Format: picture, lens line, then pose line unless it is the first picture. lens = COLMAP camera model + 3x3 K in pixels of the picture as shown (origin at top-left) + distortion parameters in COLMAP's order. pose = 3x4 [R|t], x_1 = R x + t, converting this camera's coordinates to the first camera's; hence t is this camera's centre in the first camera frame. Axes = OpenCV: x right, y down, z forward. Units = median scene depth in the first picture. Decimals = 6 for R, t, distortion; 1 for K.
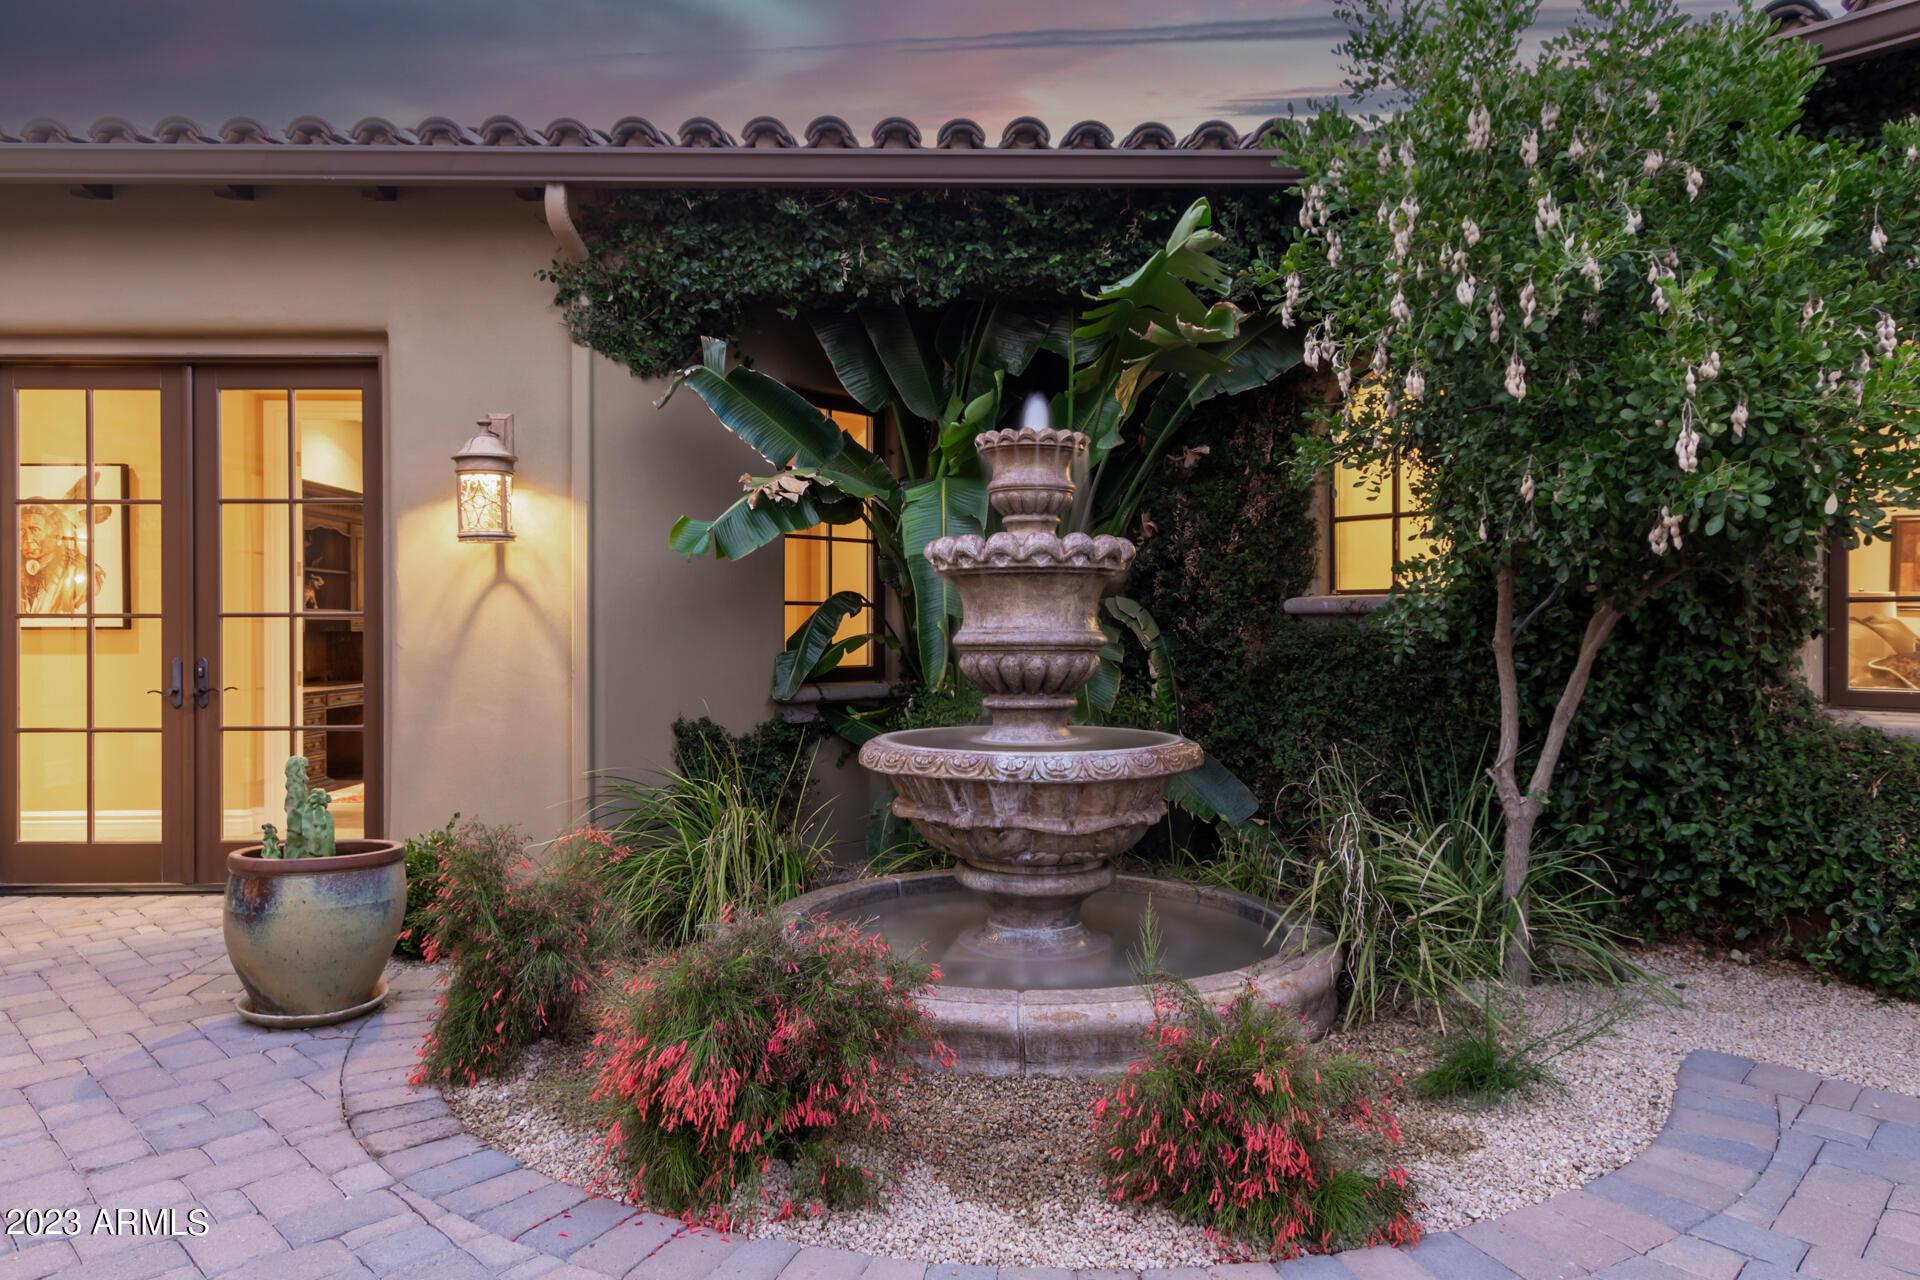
lens RADIAL K [[1214.0, 0, 958.3], [0, 1214.0, 628.7], [0, 0, 1]] dist [0.009124, 0.001453]
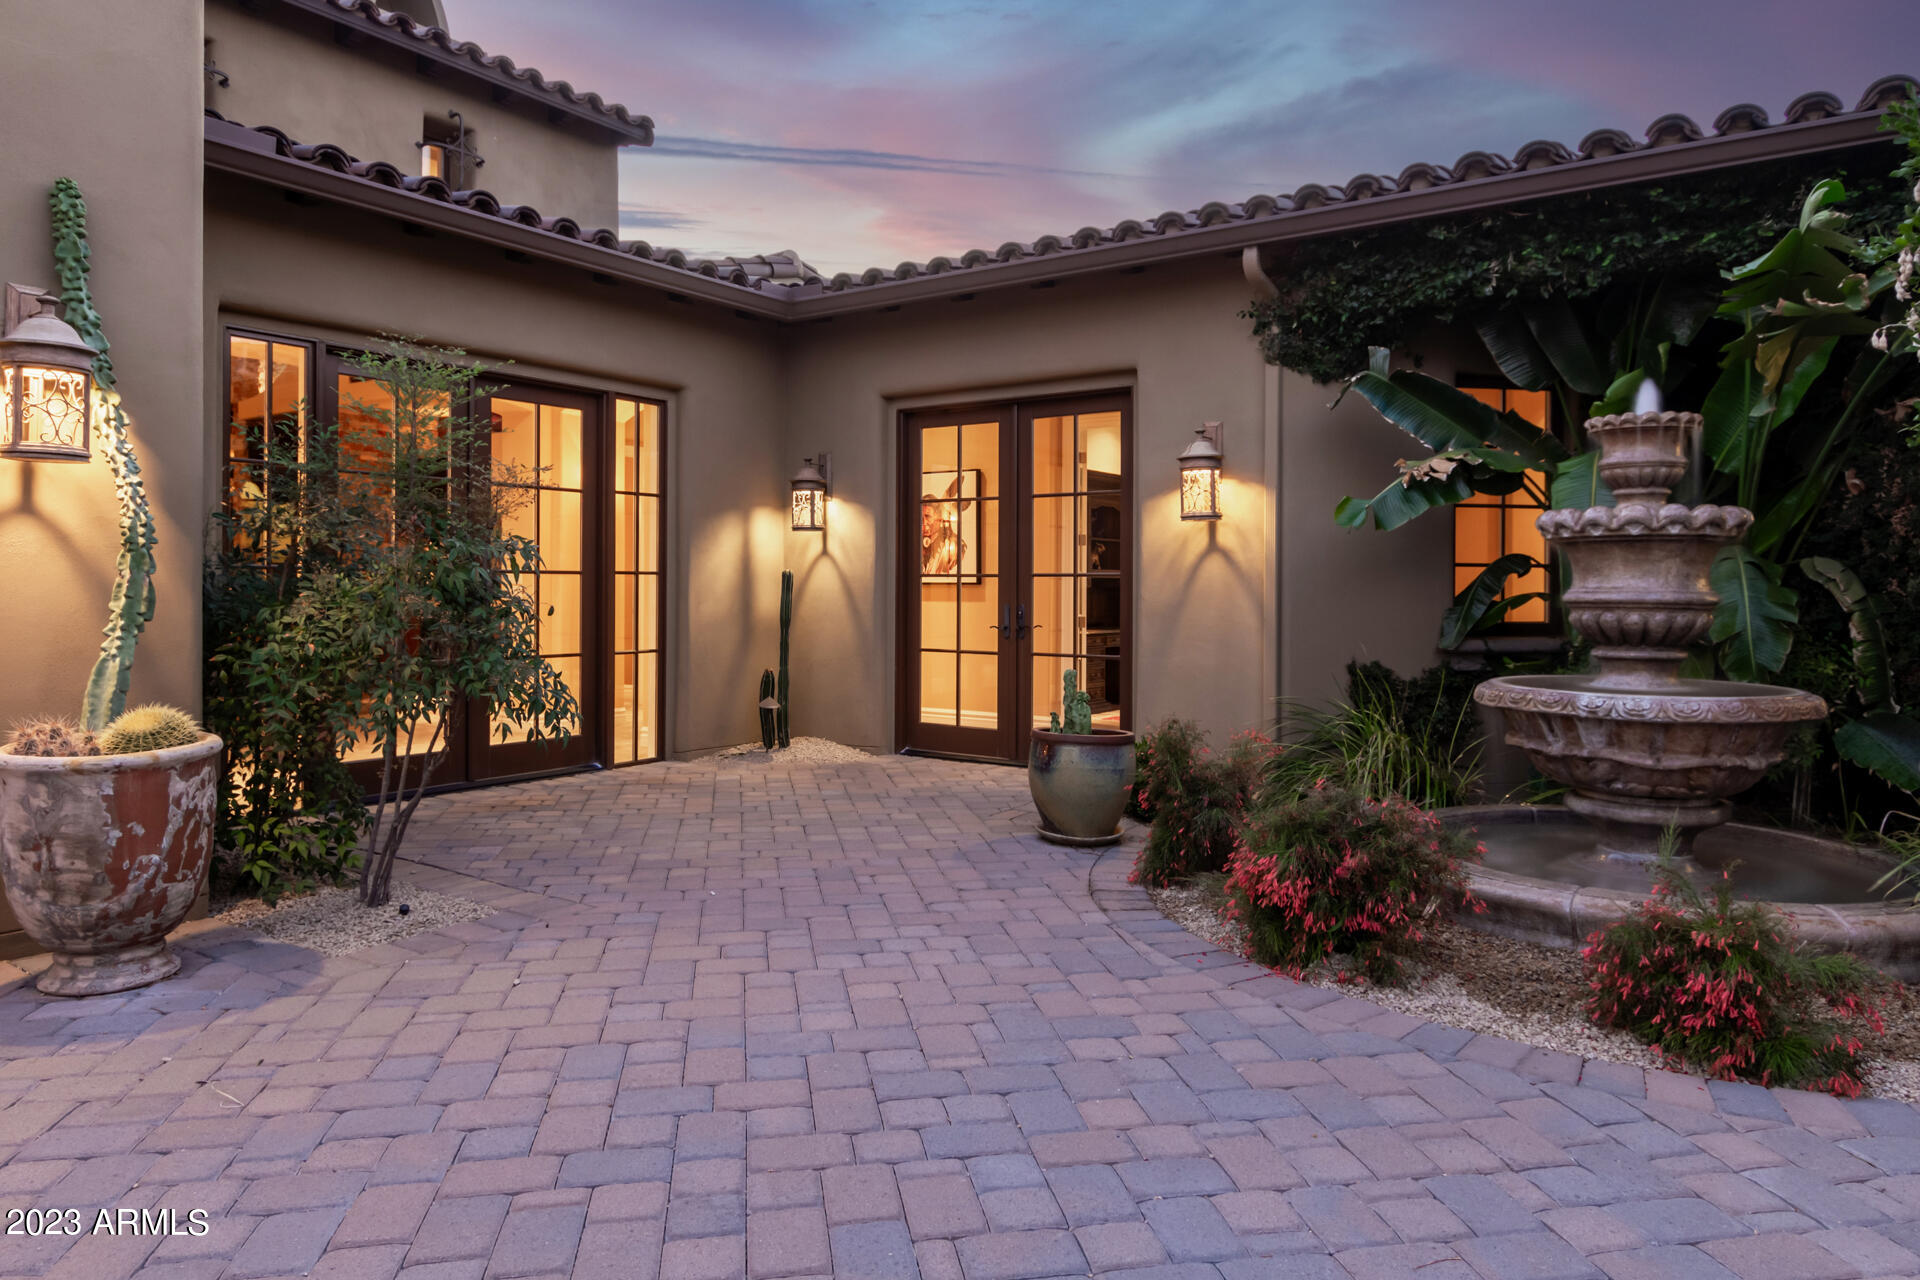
lens RADIAL K [[1201.2, 0, 955.7], [0, 1201.2, 591.6], [0, 0, 1]] dist [-0.000244, -0.000218]
pose [[0.815362, 0.009086, -0.578881, 0.162531], [-0.006641, 0.999958, 0.006341, -0.000160], [0.578914, -0.001326, 0.815388, -0.239277]]
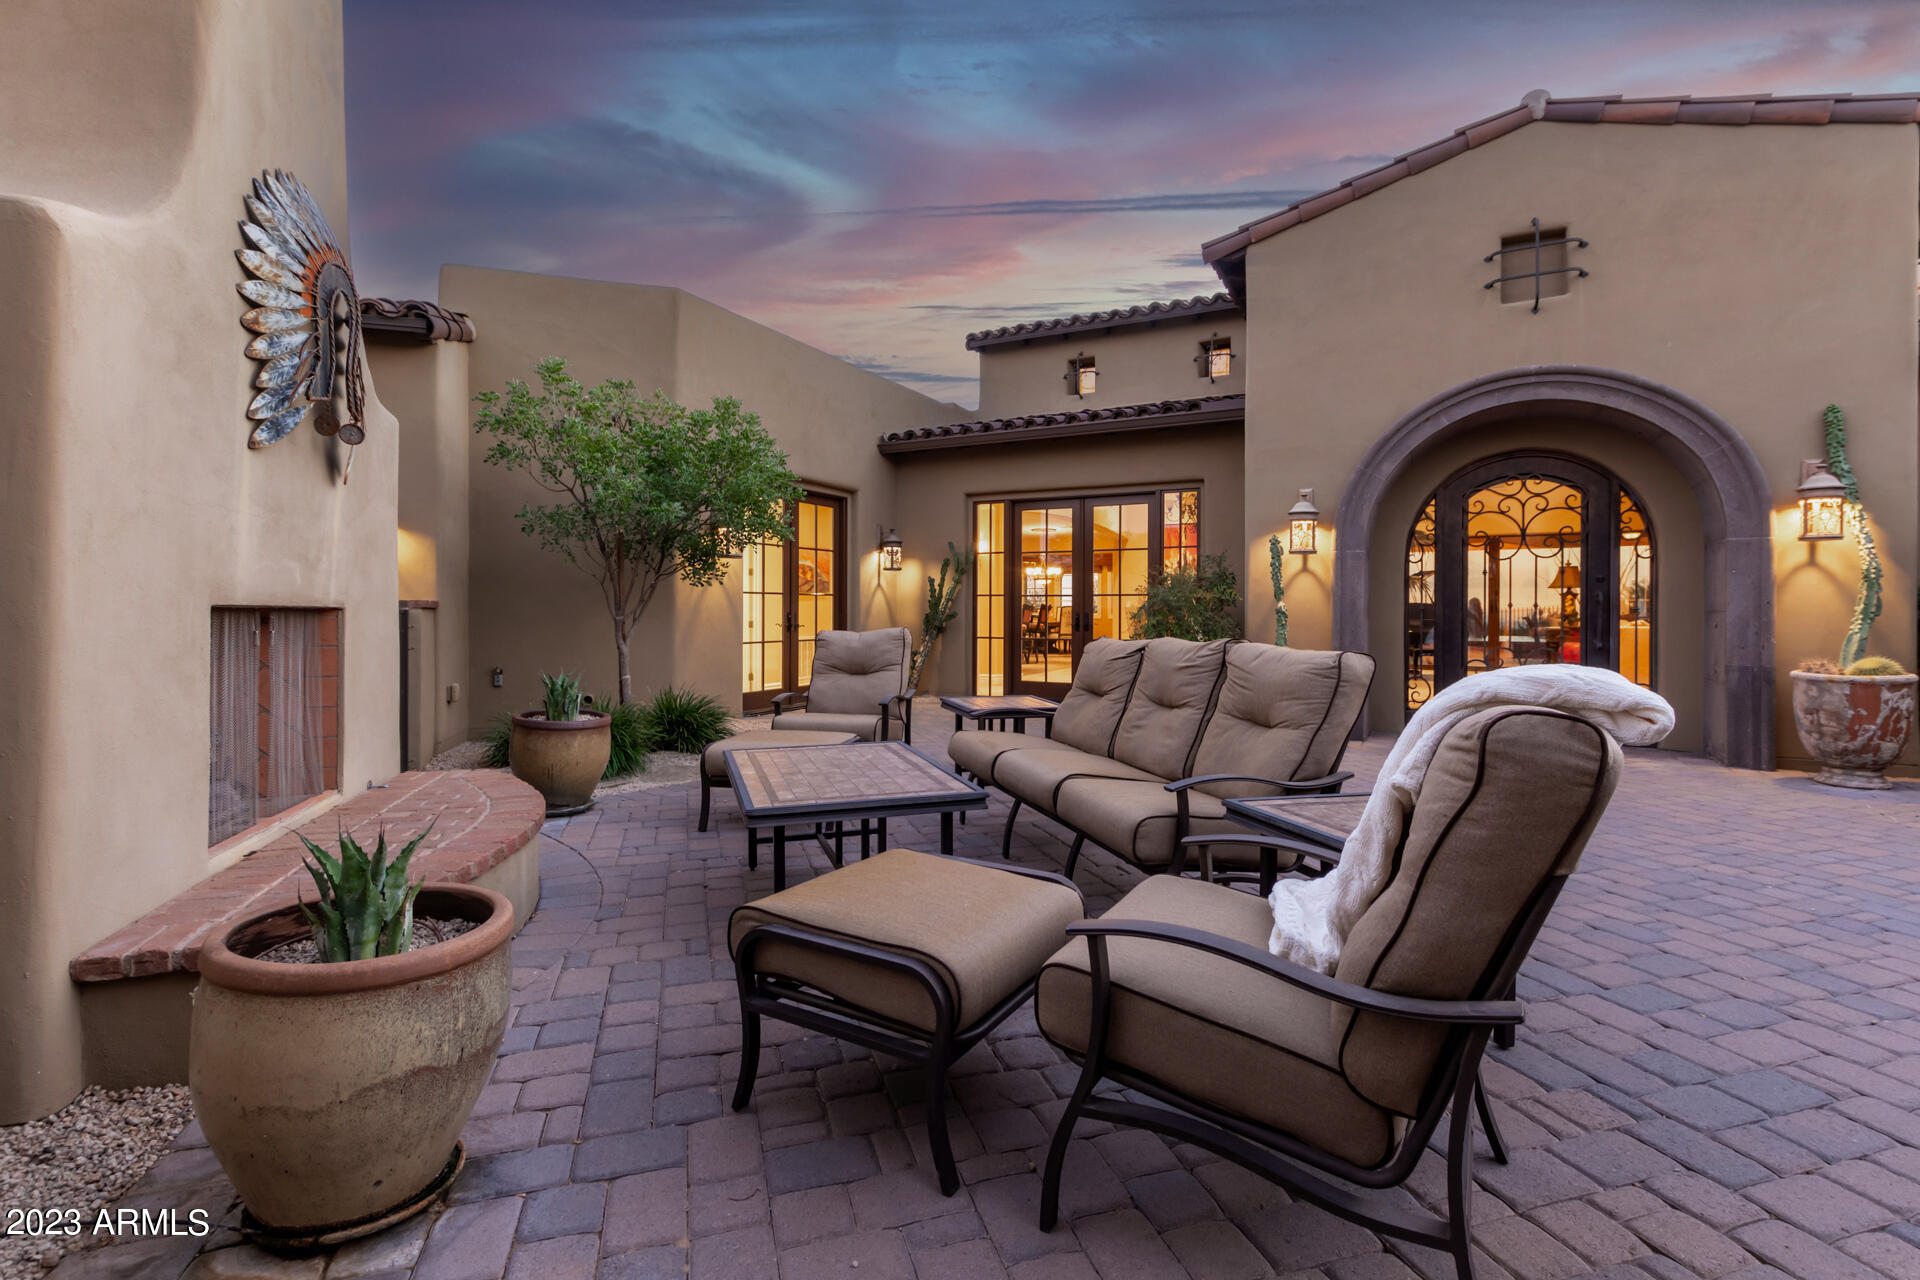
lens RADIAL K [[914.3, 0, 956.3], [0, 914.3, 603.7], [0, 0, 1]] dist [0.004409, -0.000236]
pose [[-0.479176, -0.002506, -0.877715, 0.932555], [-0.001080, 0.999997, -0.002266, 0.016064], [0.877718, -0.000138, -0.479178, -0.390823]]
